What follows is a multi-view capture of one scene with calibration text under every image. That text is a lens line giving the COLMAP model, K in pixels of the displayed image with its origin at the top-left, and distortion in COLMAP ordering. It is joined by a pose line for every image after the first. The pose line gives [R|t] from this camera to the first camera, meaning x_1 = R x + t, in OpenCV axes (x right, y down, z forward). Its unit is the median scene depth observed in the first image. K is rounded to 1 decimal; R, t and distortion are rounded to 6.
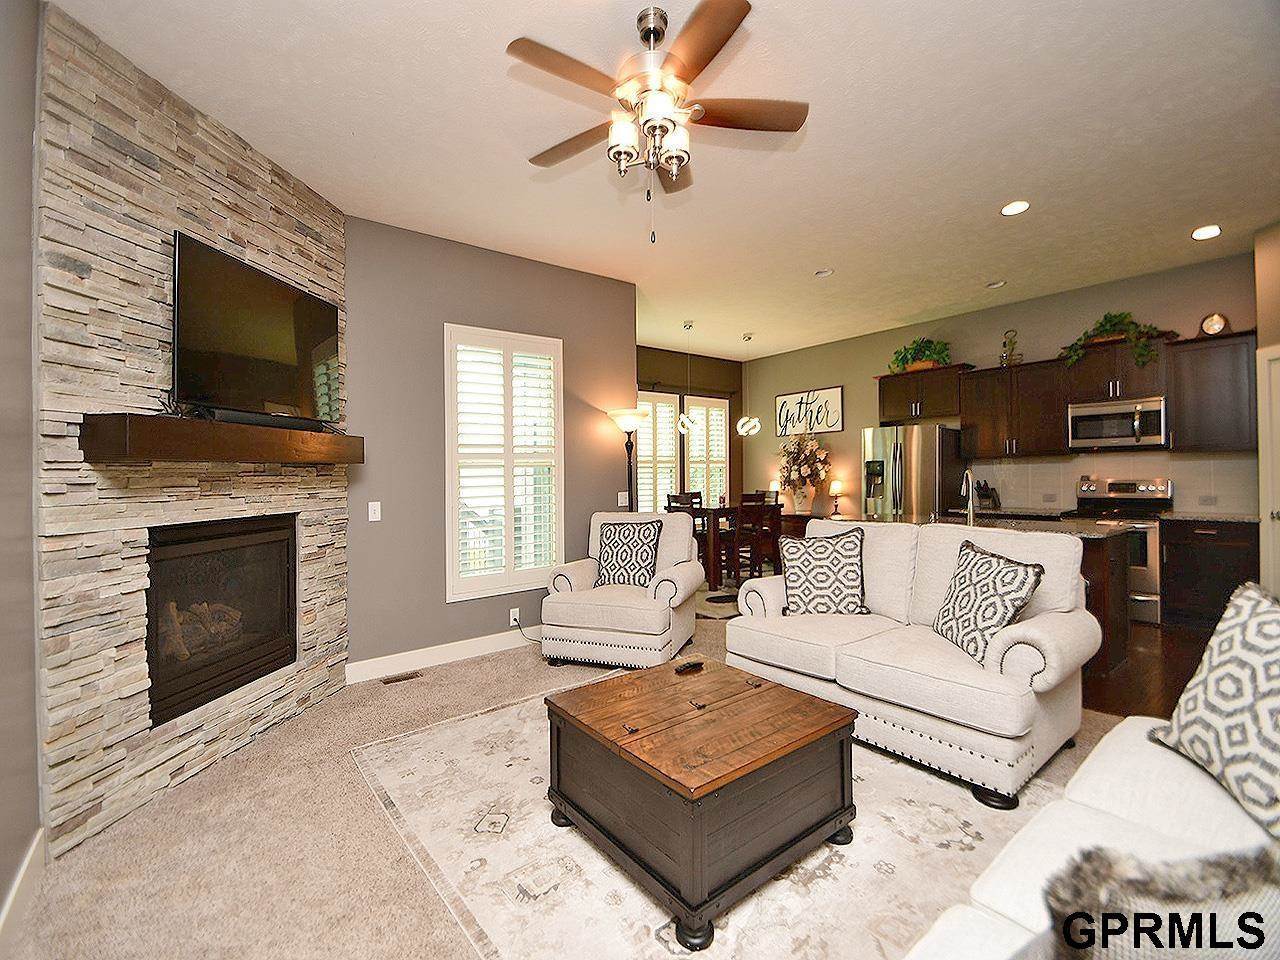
lens RADIAL K [[512.3, 0, 616.9], [0, 512.3, 472.2], [0, 0, 1]] dist [0.011302, -0.011618]
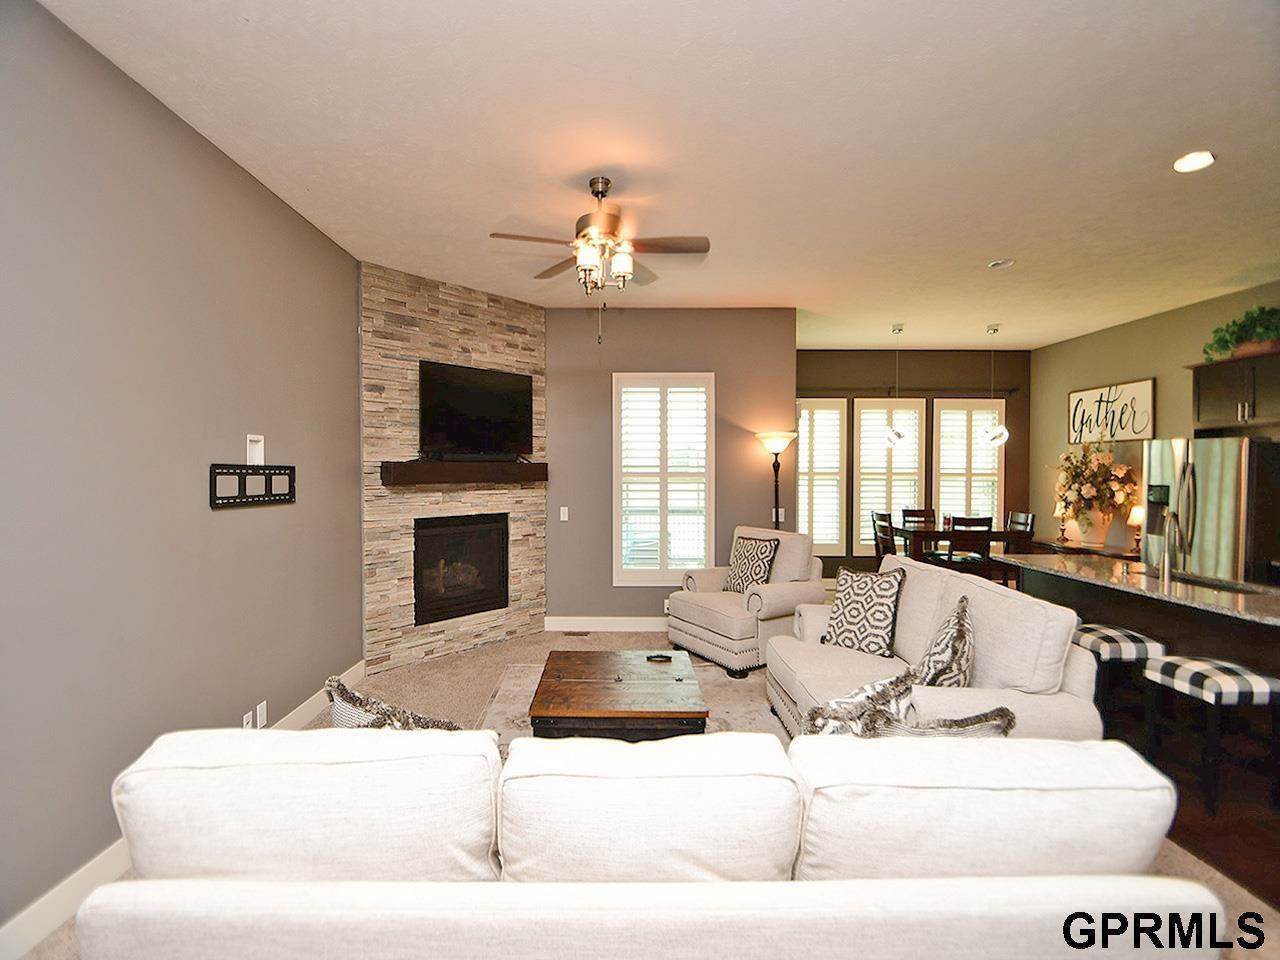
lens RADIAL K [[520.1, 0, 640.0], [0, 520.1, 480.0], [0, 0, 1]] dist [-0.002013, -0.000356]
pose [[0.822960, 0.031853, -0.567205, 0.443074], [-0.016868, 0.999357, 0.031648, -0.056909], [0.567848, -0.016477, 0.822968, -0.051353]]
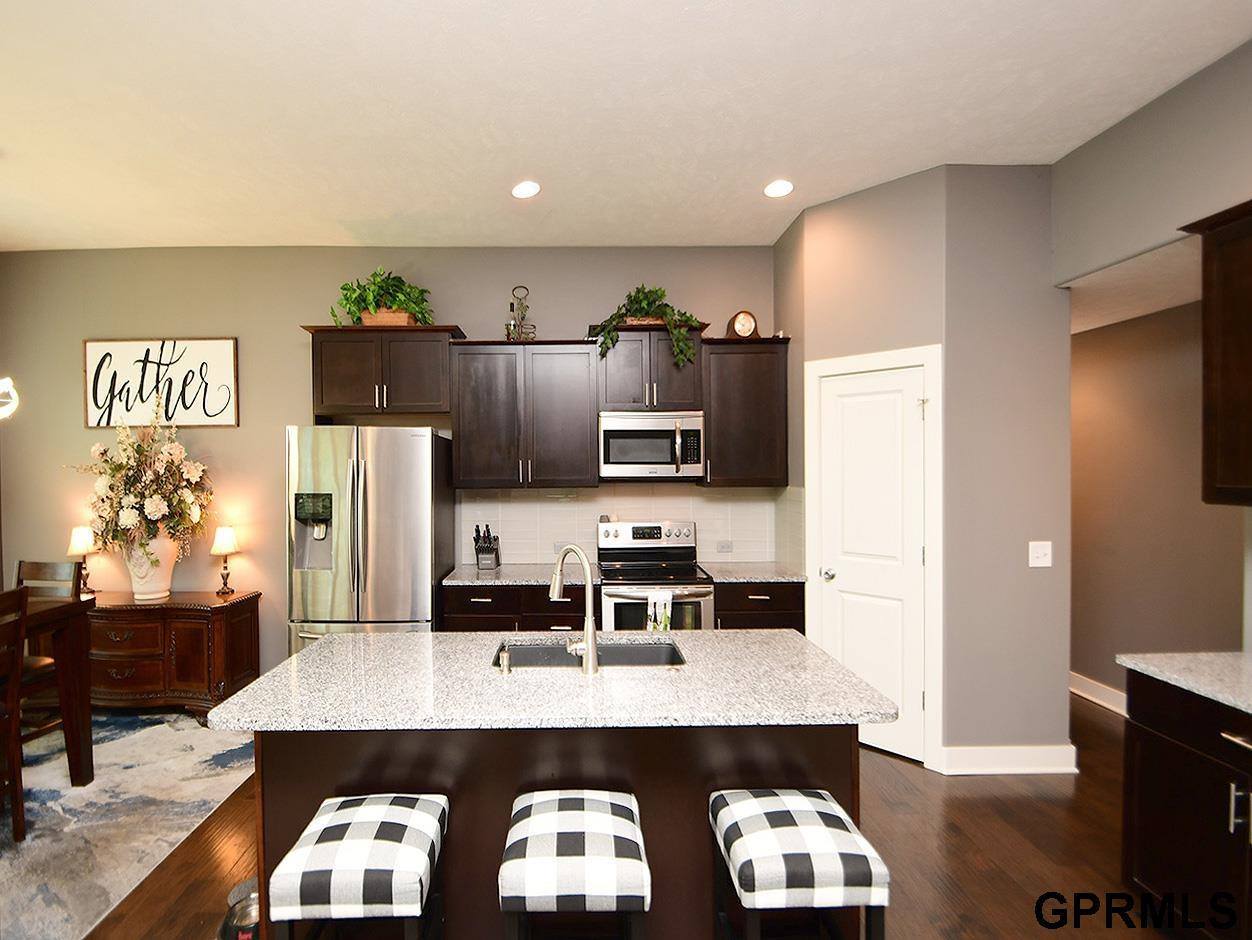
lens RADIAL K [[602.4, 0, 573.8], [0, 602.4, 473.5], [0, 0, 1]] dist [-0.019191, -0.000810]
pose [[0.580667, -0.005431, 0.814123, 0.259392], [-0.002112, 0.999964, 0.008177, -0.067157], [-0.814138, -0.006467, 0.580635, 0.663045]]
